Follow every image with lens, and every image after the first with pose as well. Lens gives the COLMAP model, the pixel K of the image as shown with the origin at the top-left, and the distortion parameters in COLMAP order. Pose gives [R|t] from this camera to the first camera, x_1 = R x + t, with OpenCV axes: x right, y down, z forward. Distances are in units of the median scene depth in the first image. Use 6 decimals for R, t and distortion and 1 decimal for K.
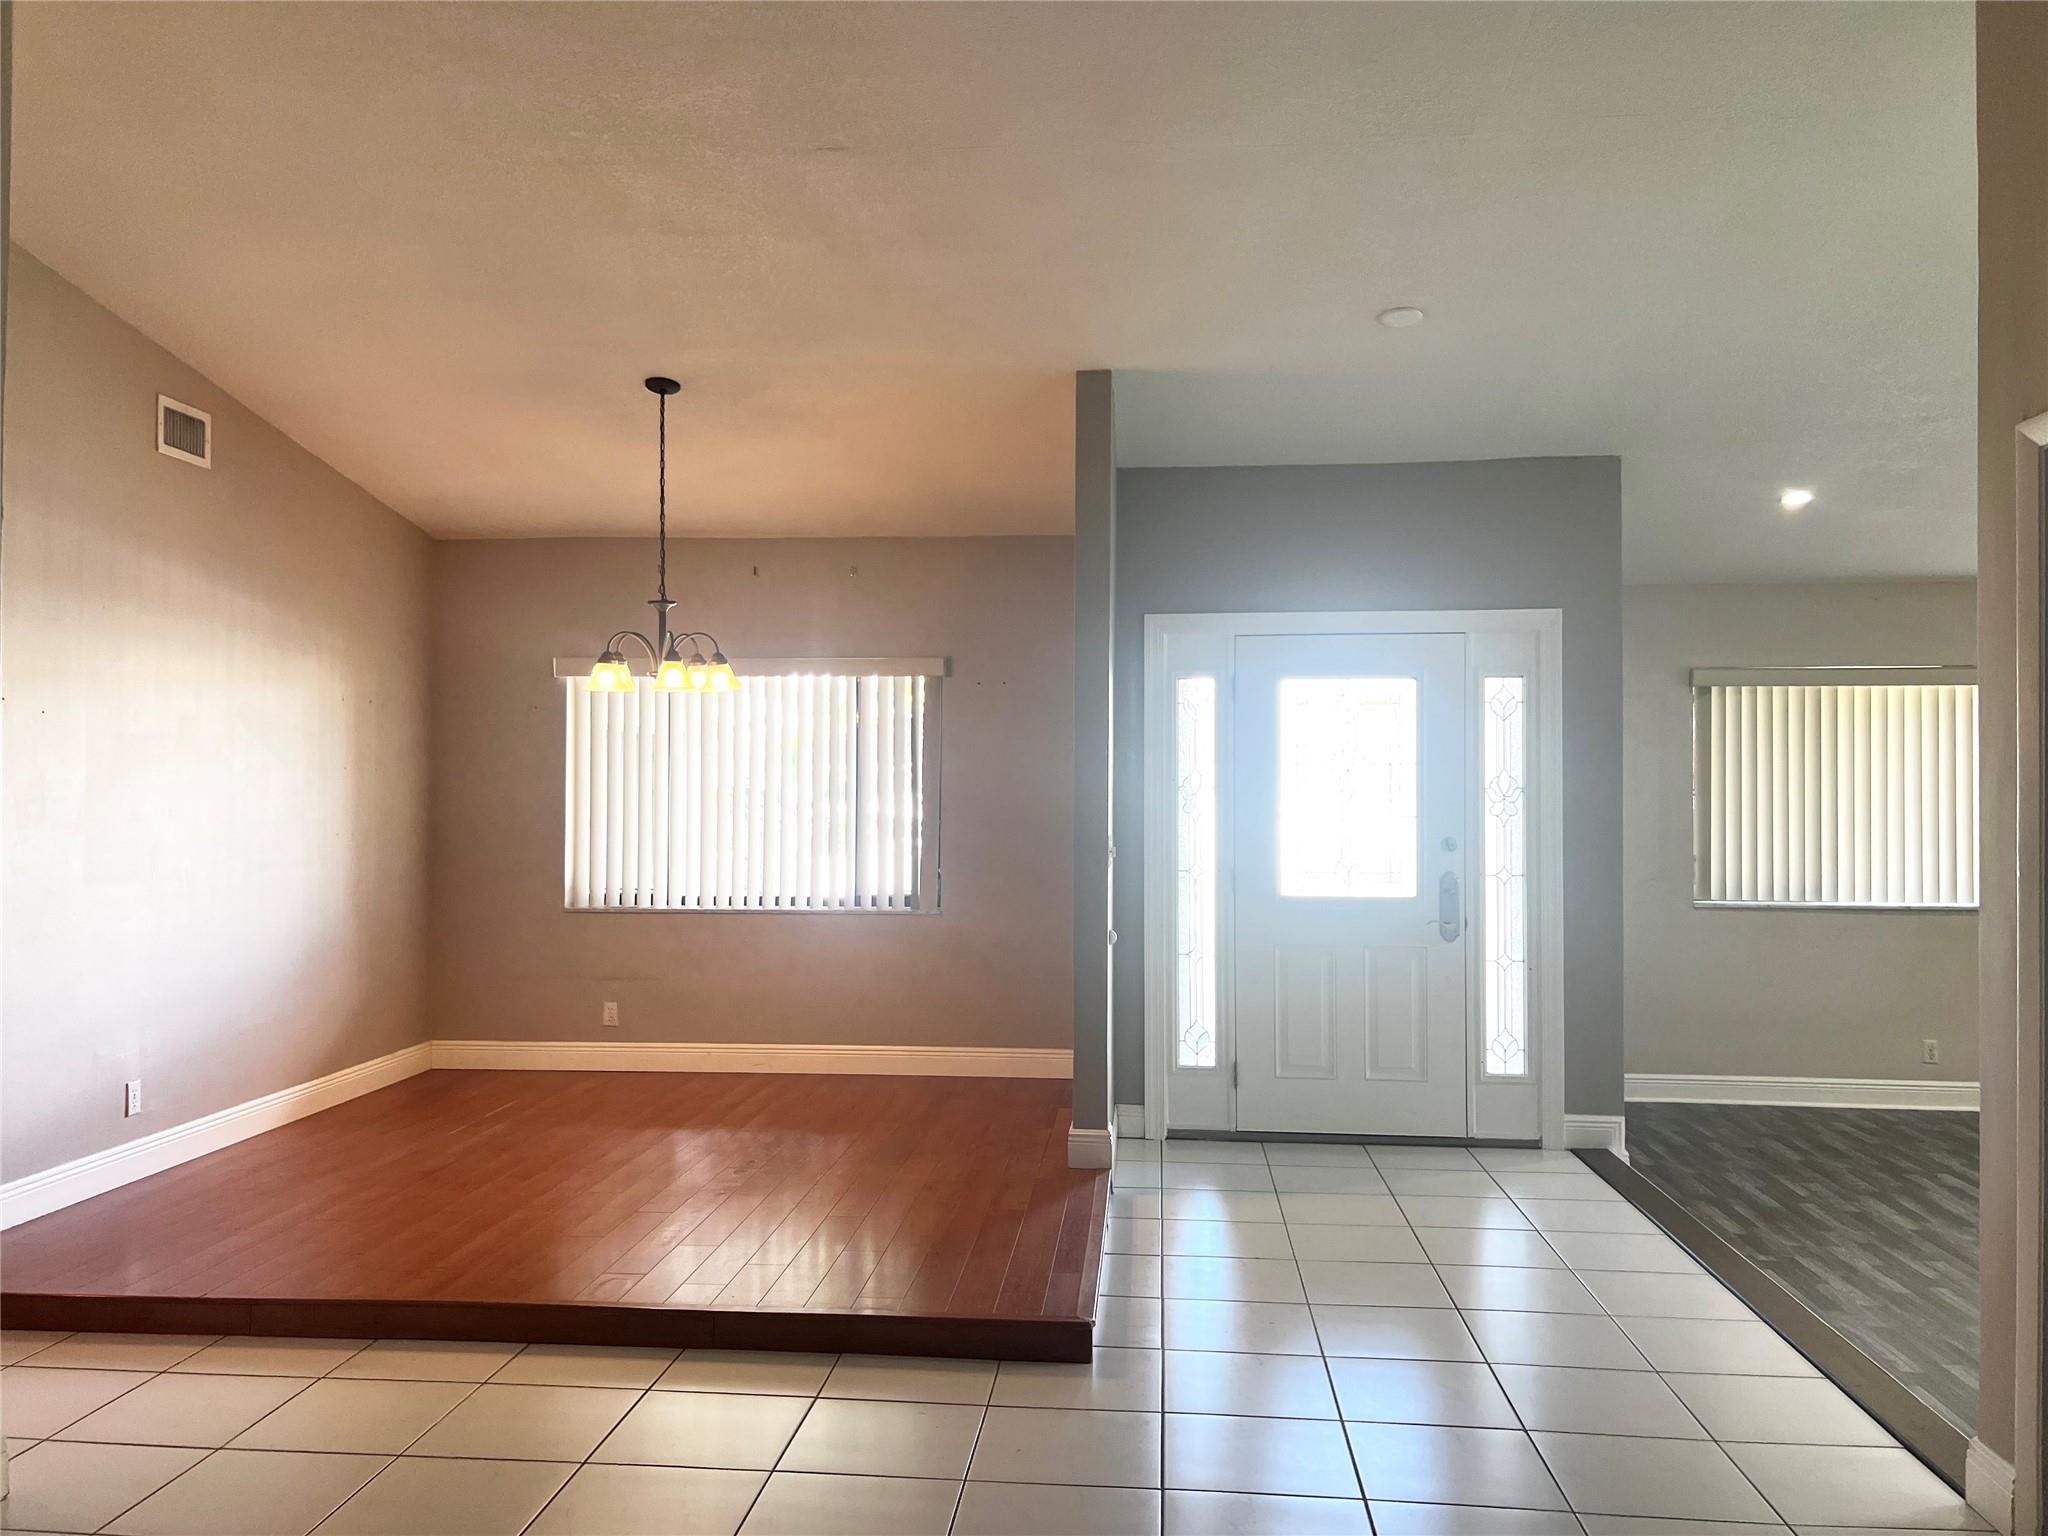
lens RADIAL K [[1551.3, 0, 1021.1], [0, 1551.3, 770.0], [0, 0, 1]] dist [0.043299, -0.019320]
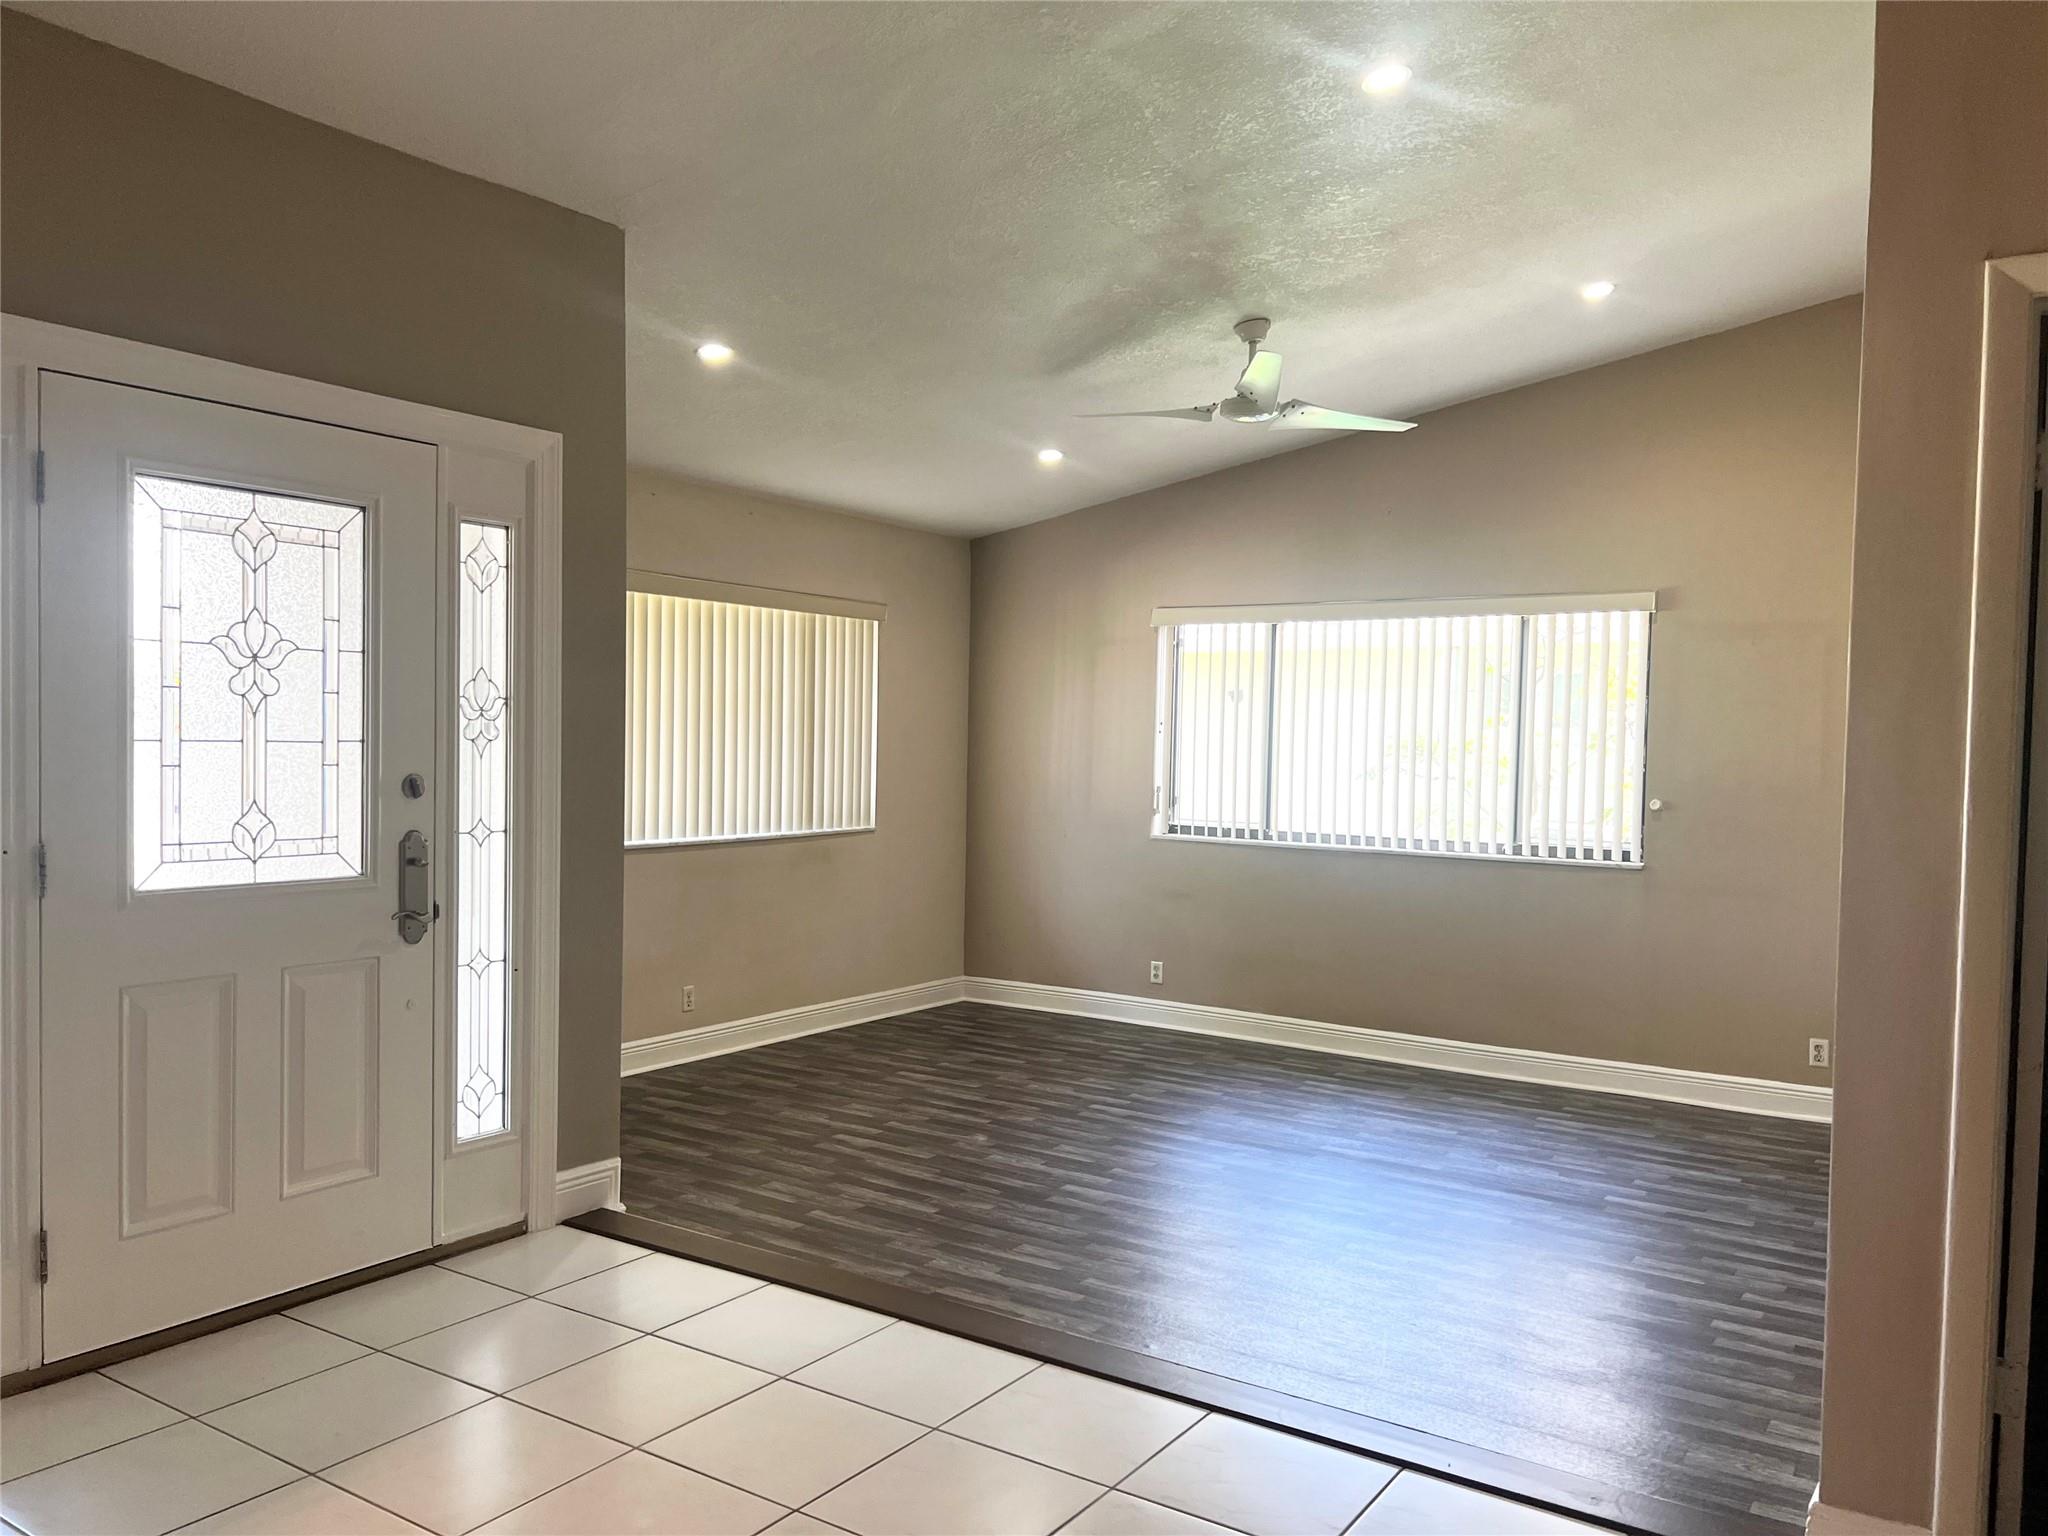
lens RADIAL K [[1551.3, 0, 1090.1], [0, 1551.3, 804.4], [0, 0, 1]] dist [0.043299, -0.019320]
pose [[0.456972, -0.024948, 0.889131, -0.153233], [-0.045129, 0.997669, 0.051187, 0.011138], [-0.888335, -0.063516, 0.454781, 0.480910]]
